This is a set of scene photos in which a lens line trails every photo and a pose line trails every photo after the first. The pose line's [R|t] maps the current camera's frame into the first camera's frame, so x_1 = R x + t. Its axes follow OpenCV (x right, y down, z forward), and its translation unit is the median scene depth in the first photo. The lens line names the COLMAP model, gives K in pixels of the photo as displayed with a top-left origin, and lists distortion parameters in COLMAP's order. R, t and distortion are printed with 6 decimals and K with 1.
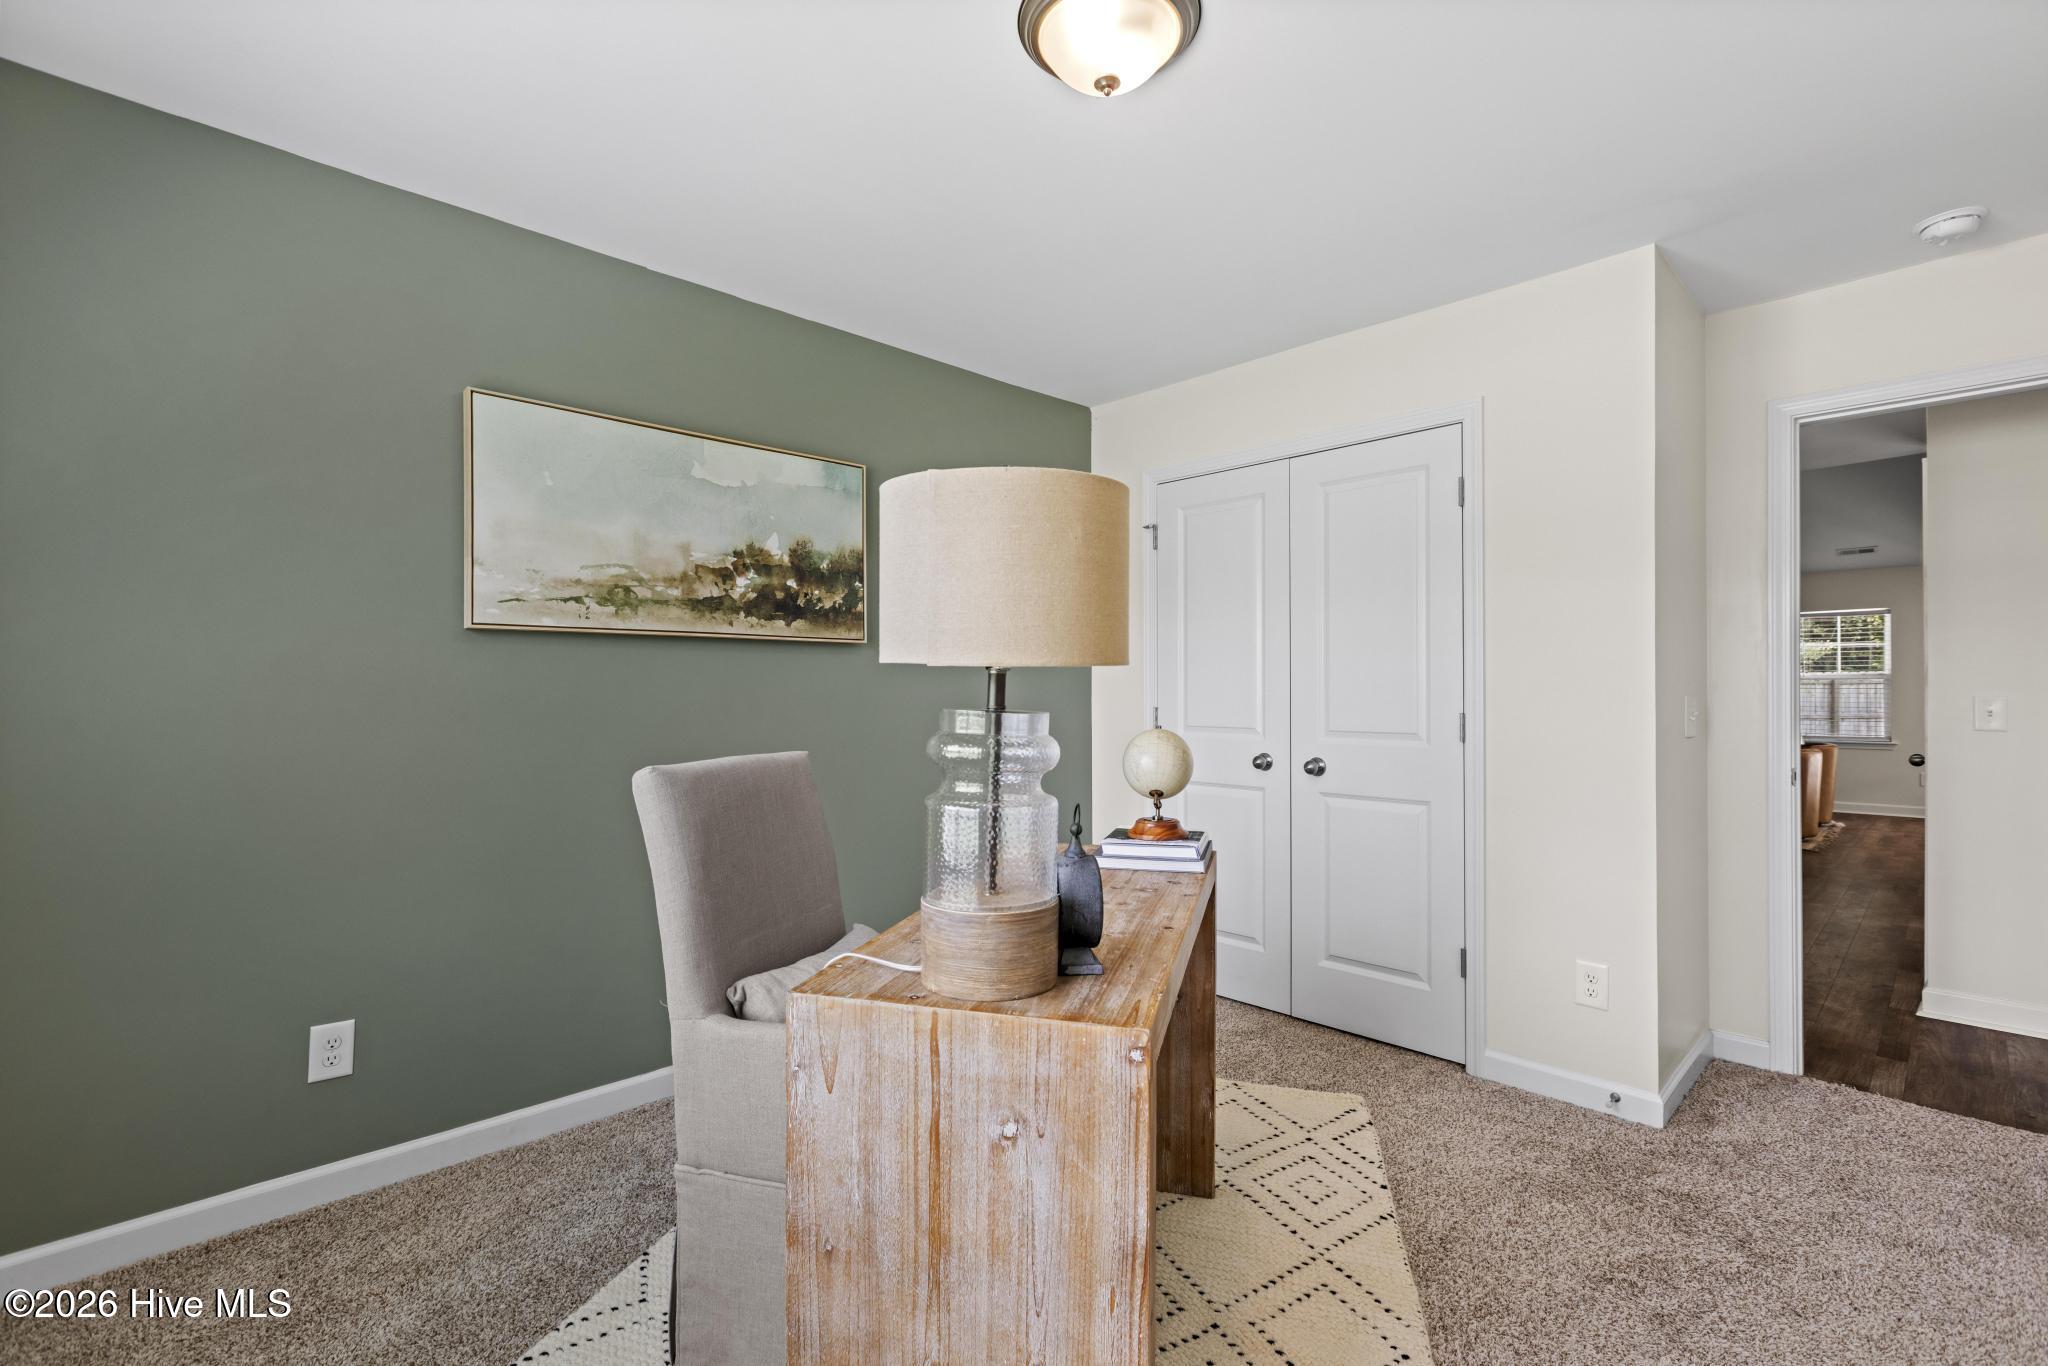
lens RADIAL K [[903.0, 0, 1024.4], [0, 903.0, 689.6], [0, 0, 1]] dist [-0.000675, -0.000049]
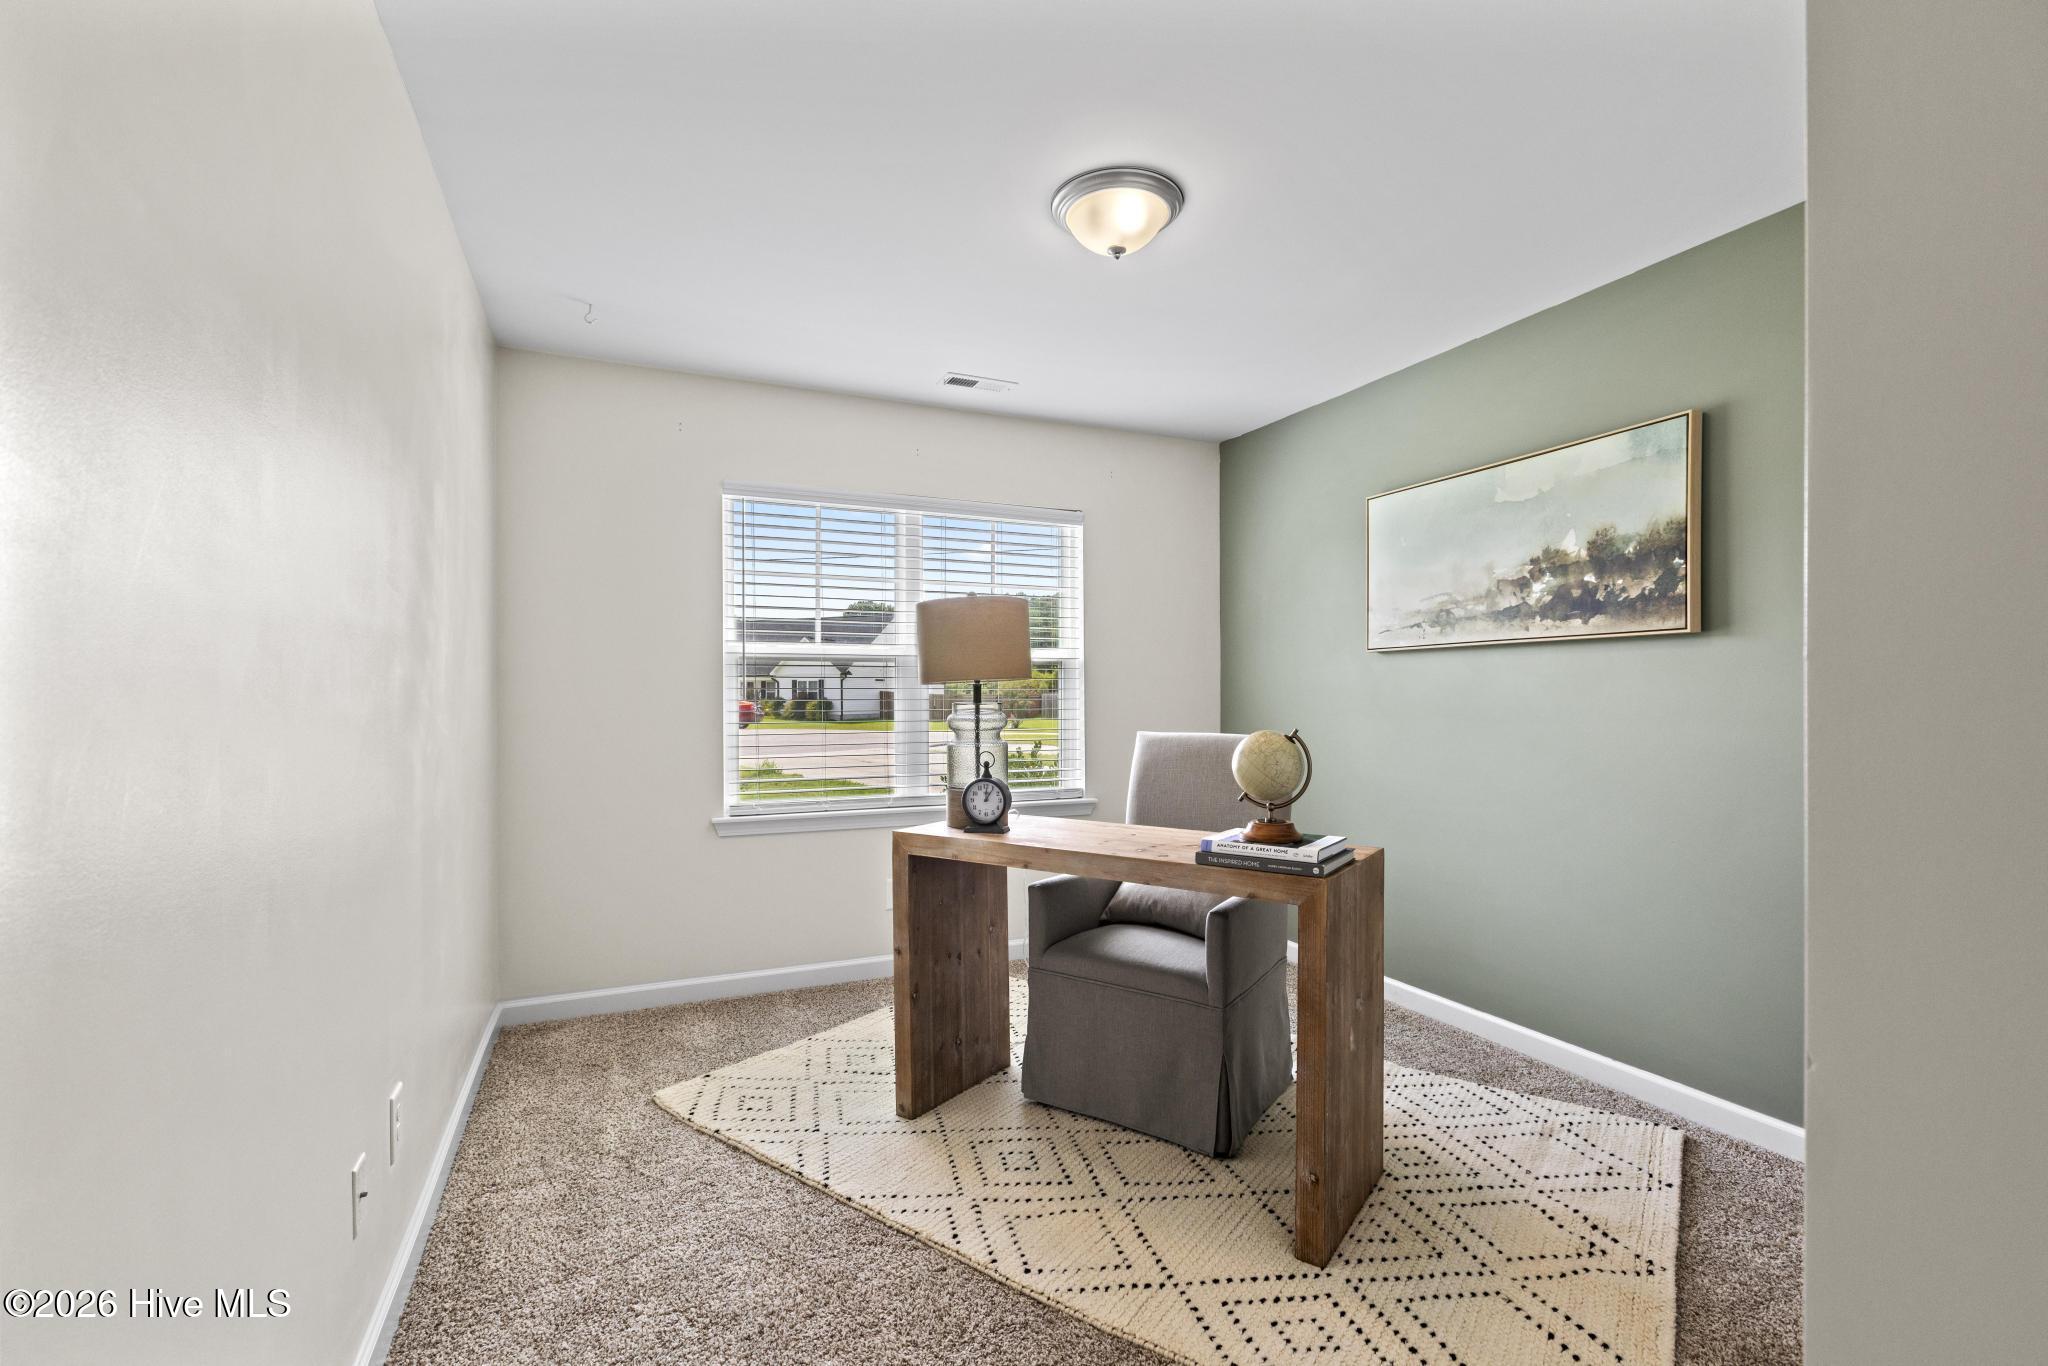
lens RADIAL K [[903.0, 0, 1023.6], [0, 903.0, 686.5], [0, 0, 1]] dist [-0.000675, -0.000049]
pose [[-0.336572, -0.000833, -0.941657, 0.855304], [0.012582, 0.999906, -0.005382, -0.006647], [0.941574, -0.013659, -0.336530, 0.781643]]
